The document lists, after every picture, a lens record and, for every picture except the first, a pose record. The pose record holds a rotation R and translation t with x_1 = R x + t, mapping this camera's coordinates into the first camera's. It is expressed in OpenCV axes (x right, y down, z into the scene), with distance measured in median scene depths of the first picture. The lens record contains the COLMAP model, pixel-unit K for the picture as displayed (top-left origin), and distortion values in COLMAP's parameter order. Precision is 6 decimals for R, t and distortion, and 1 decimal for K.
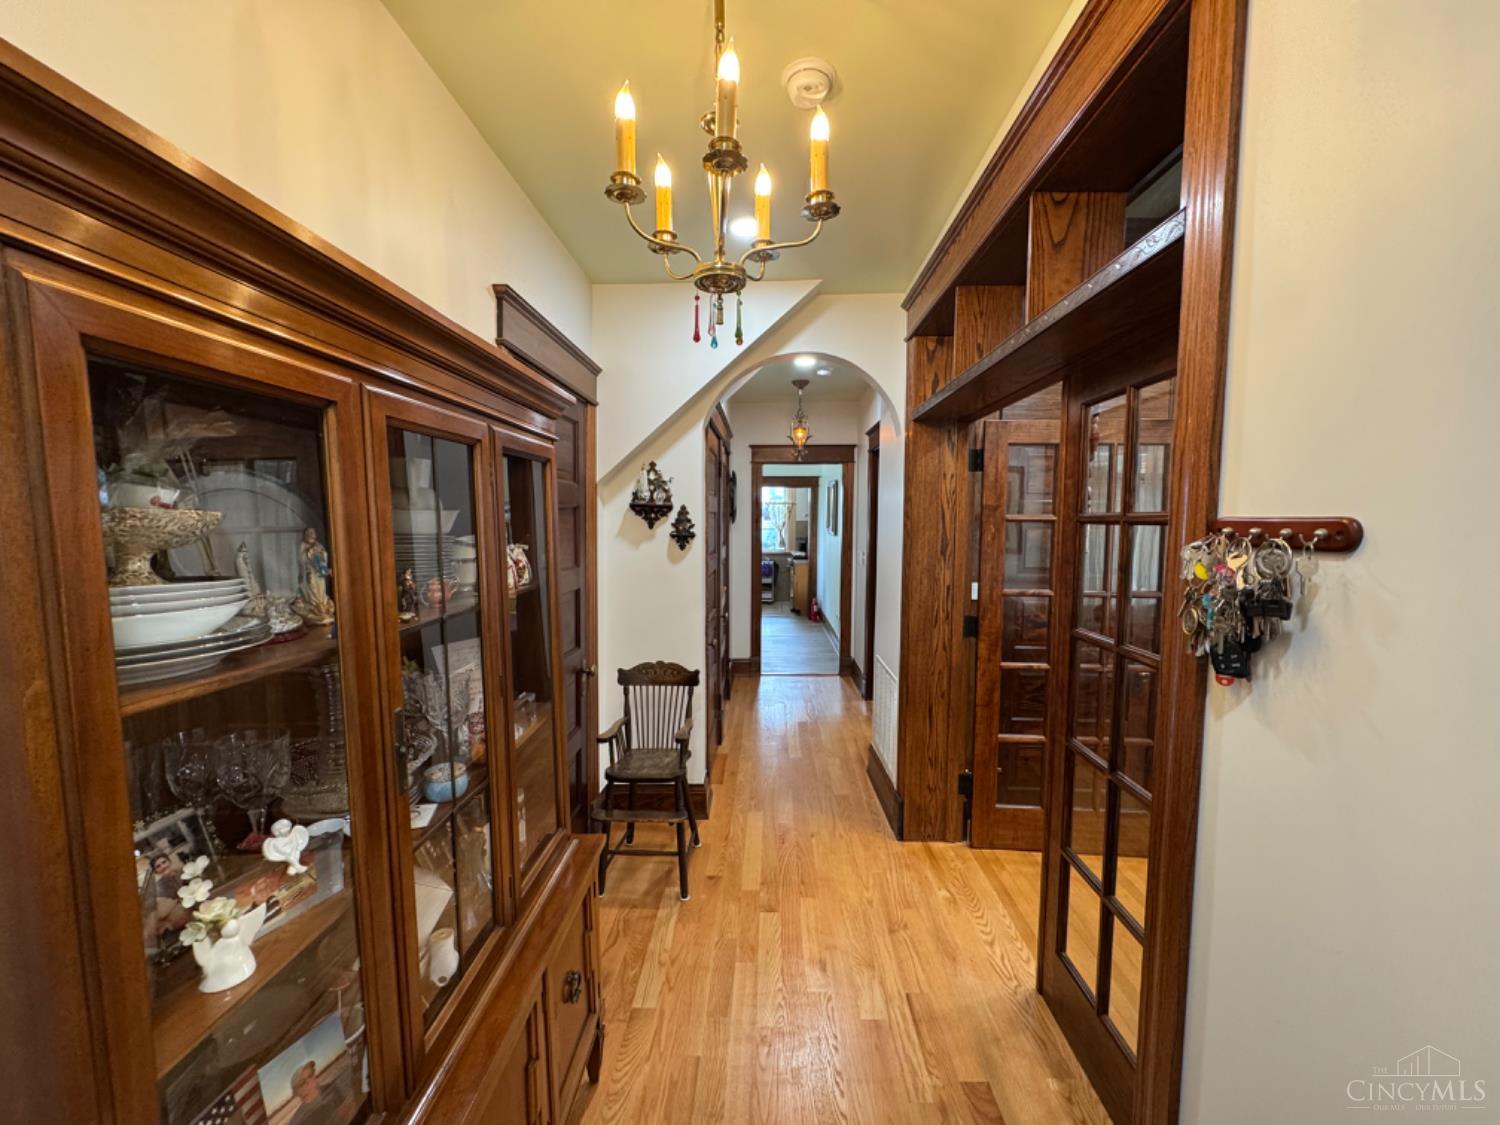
lens RADIAL K [[600.6, 0, 749.1], [0, 600.6, 570.5], [0, 0, 1]] dist [-0.001110, -0.000013]
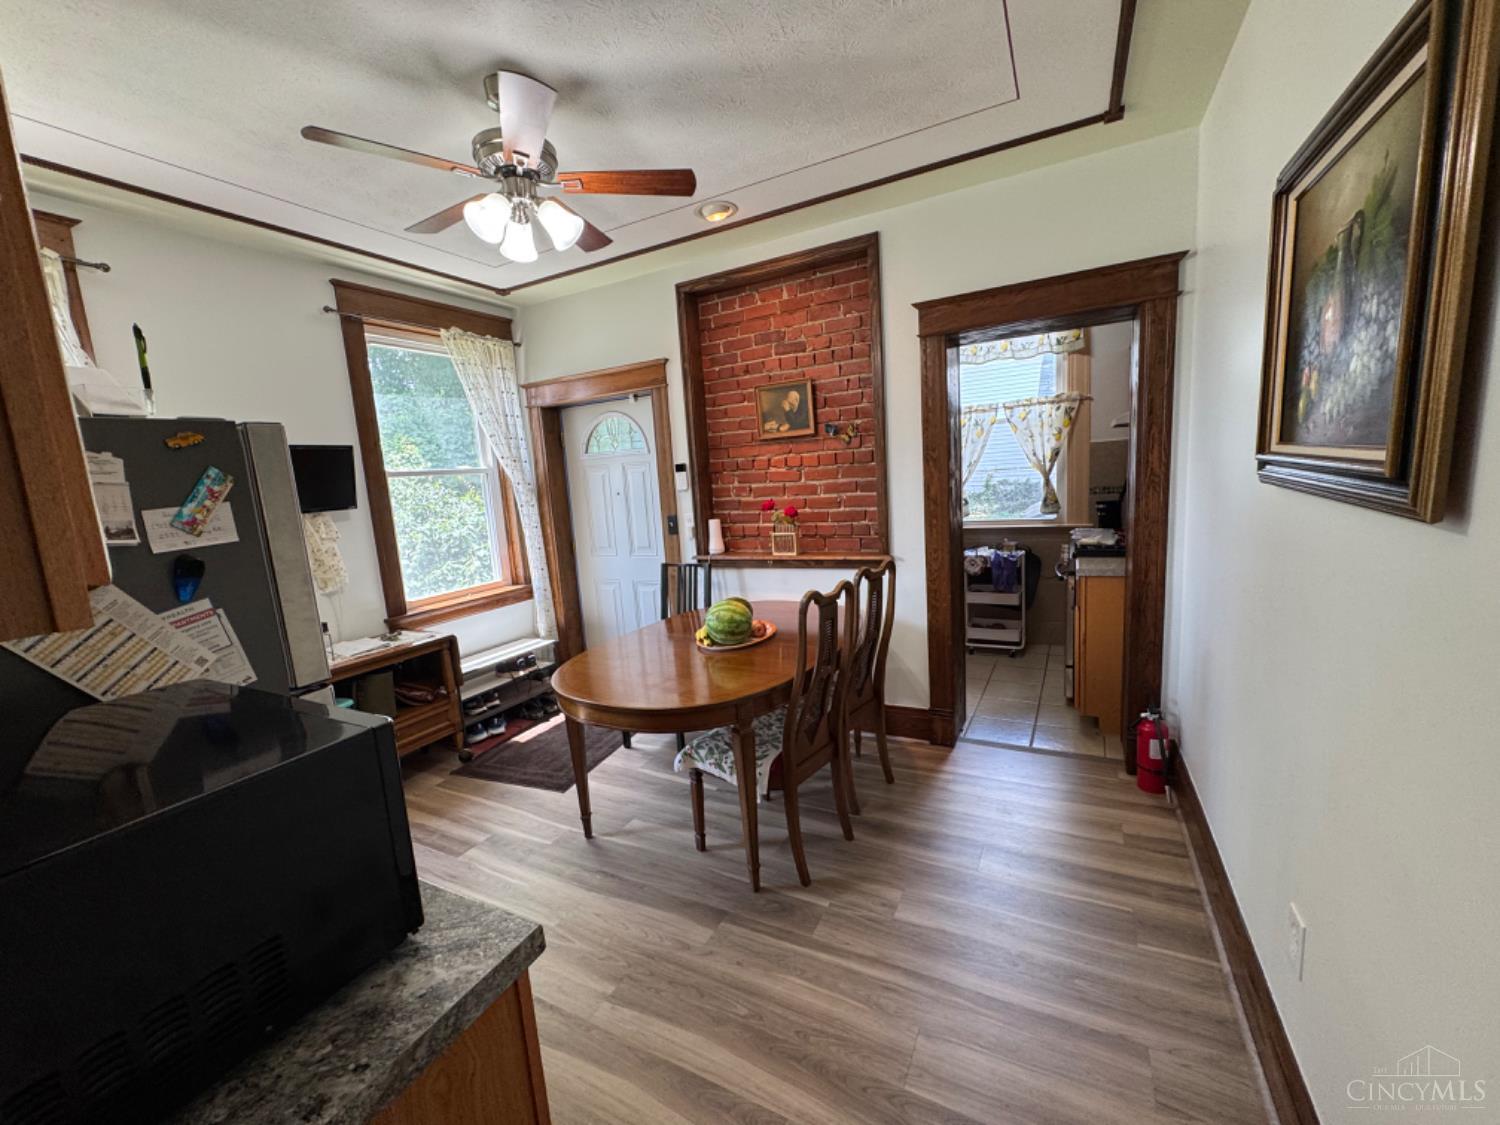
lens RADIAL K [[600.6, 0, 751.7], [0, 600.6, 563.8], [0, 0, 1]] dist [-0.001110, -0.000013]
pose [[0.898923, 0.007722, -0.438039, 0.053640], [0.027116, 0.996947, 0.073221, -0.042130], [0.437267, -0.077698, 0.895969, 0.578399]]
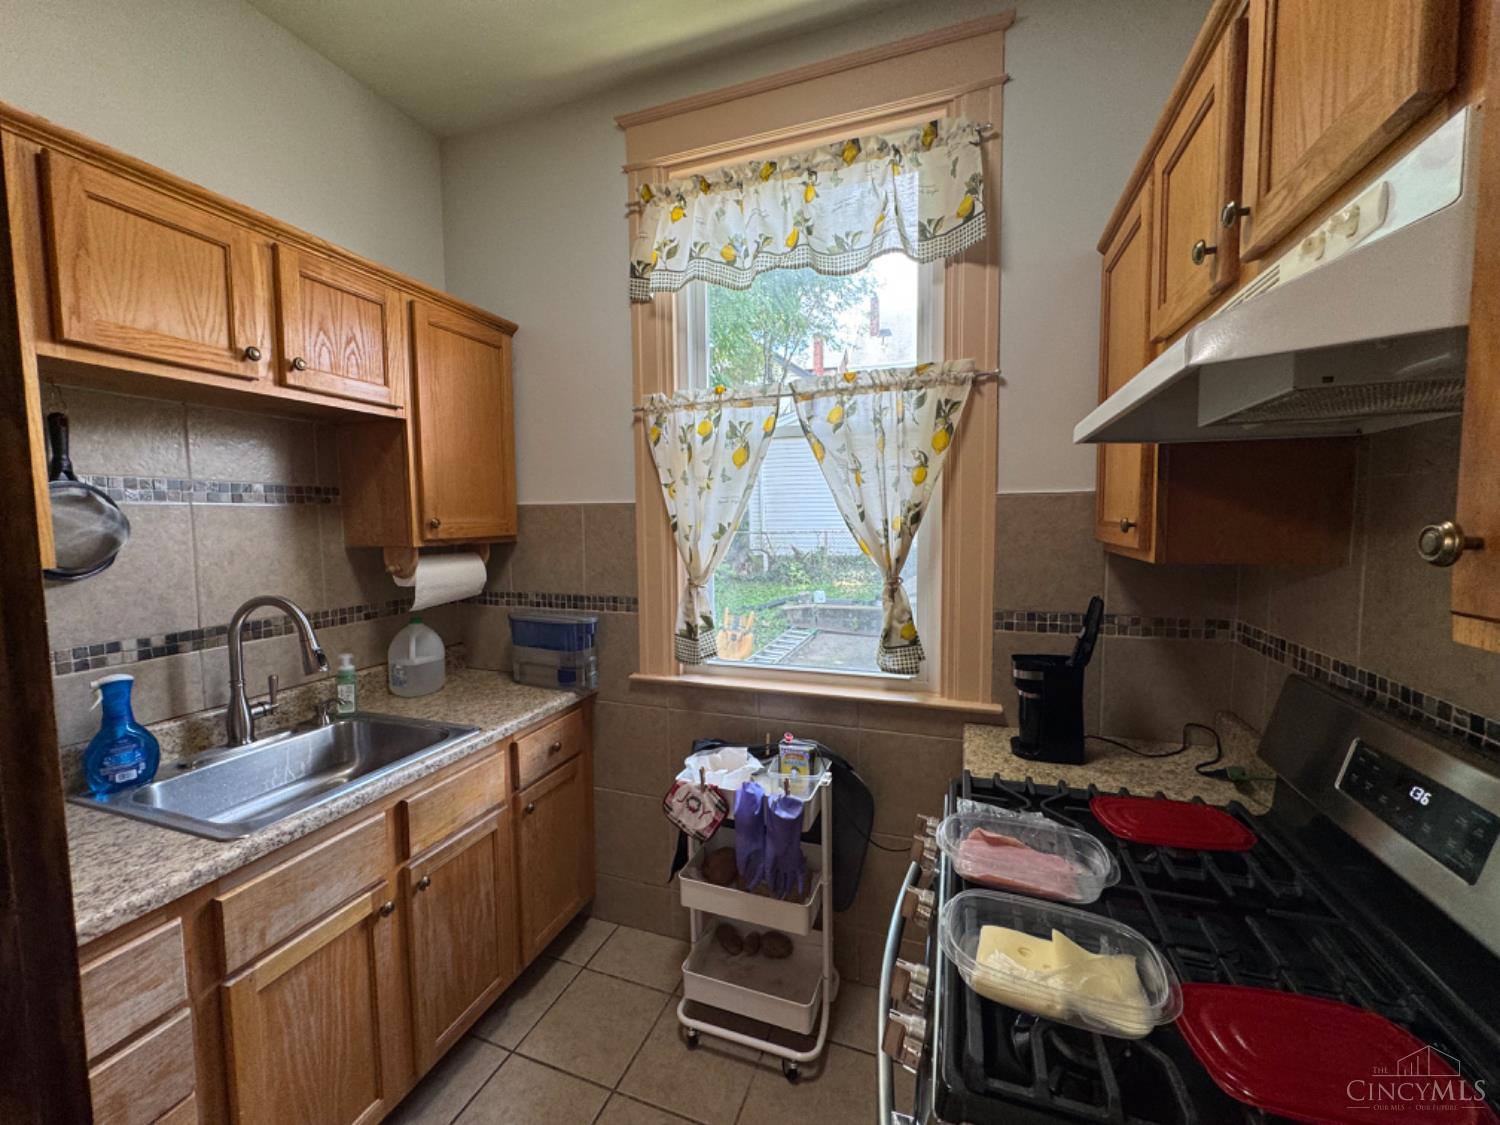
lens RADIAL K [[600.6, 0, 748.6], [0, 600.6, 559.1], [0, 0, 1]] dist [-0.001110, -0.000013]
pose [[0.952614, 0.017347, -0.303686, 0.066819], [-0.019666, 0.999796, -0.004582, -0.068801], [0.303544, 0.010338, 0.952761, 0.875452]]
